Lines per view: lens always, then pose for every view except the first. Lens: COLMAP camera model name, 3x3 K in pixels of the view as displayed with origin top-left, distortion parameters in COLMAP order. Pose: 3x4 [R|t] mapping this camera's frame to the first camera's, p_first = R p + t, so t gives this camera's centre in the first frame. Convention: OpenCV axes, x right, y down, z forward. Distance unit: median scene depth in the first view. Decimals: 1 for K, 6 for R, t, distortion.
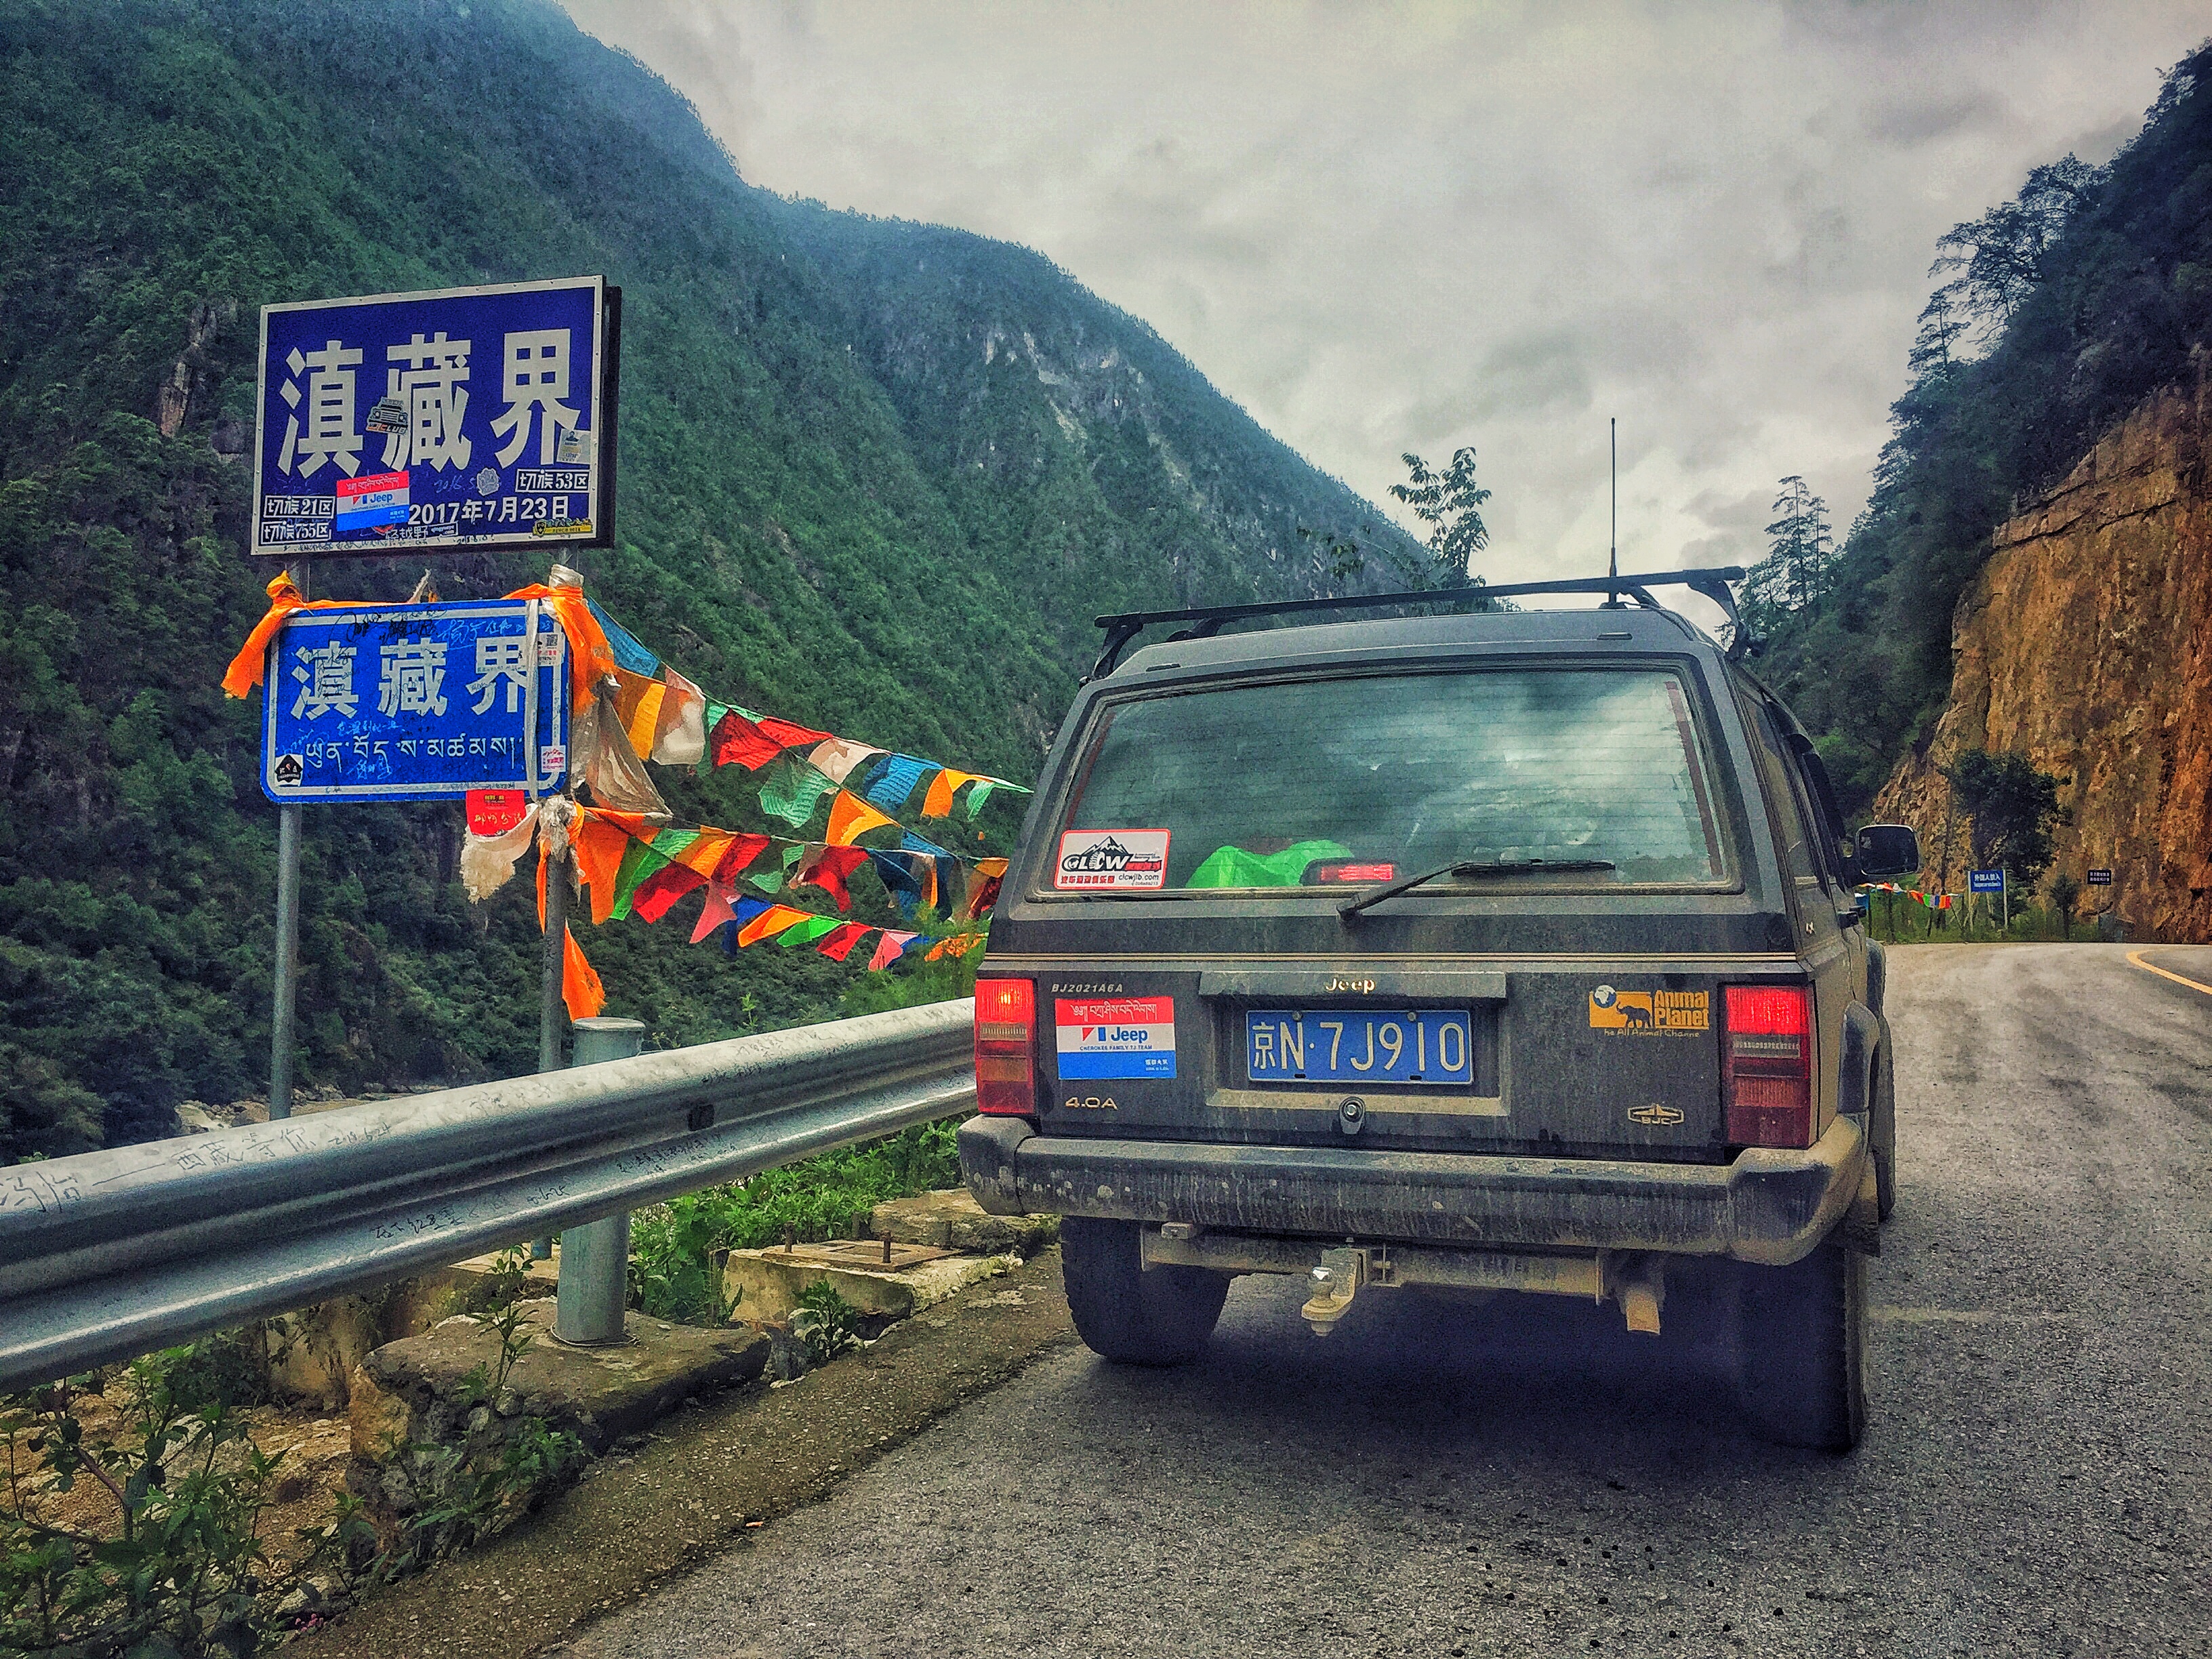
lens RADIAL K [[1957.0, 0, 1072.3], [0, 1957.0, 817.6], [0, 0, 1]] dist [0.091186, -0.118873]
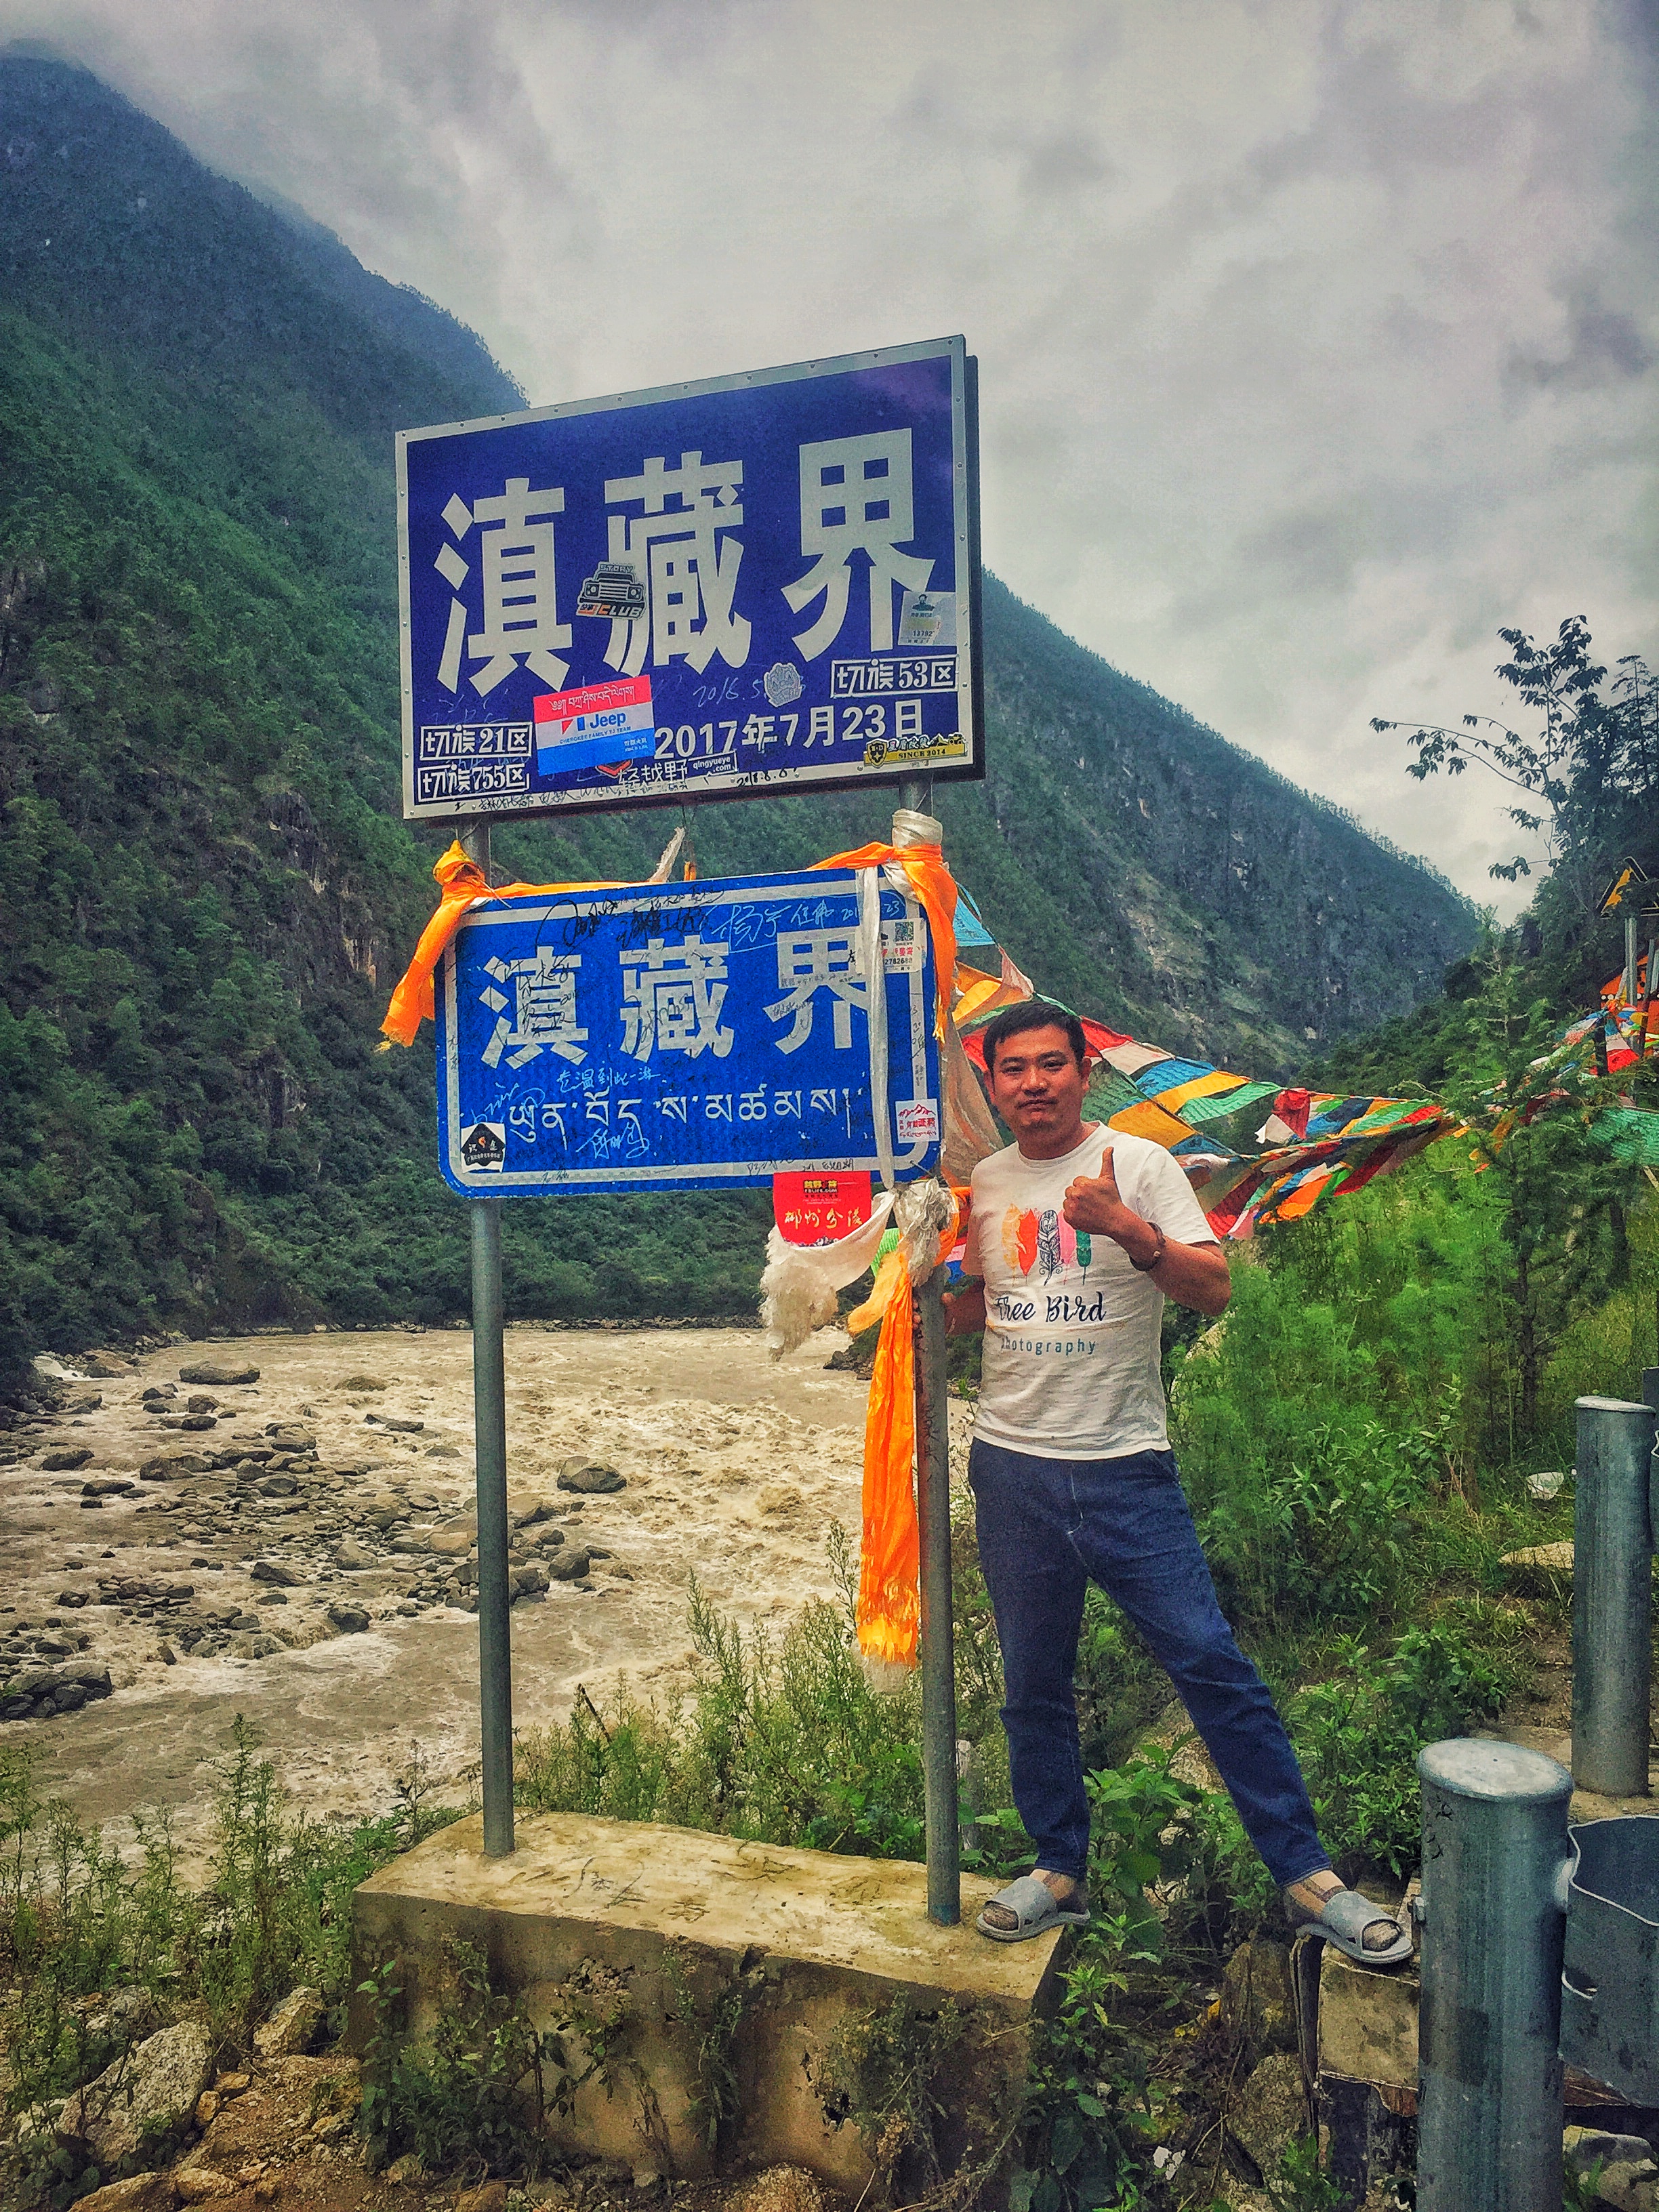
lens RADIAL K [[1957.0, 0, 810.2], [0, 1957.0, 1095.2], [0, 0, 1]] dist [0.091186, -0.118873]
pose [[0.998257, -0.040672, -0.042754, -0.262125], [0.041860, 0.998751, 0.027278, -0.054683], [0.041591, -0.029020, 0.998713, 0.362978]]
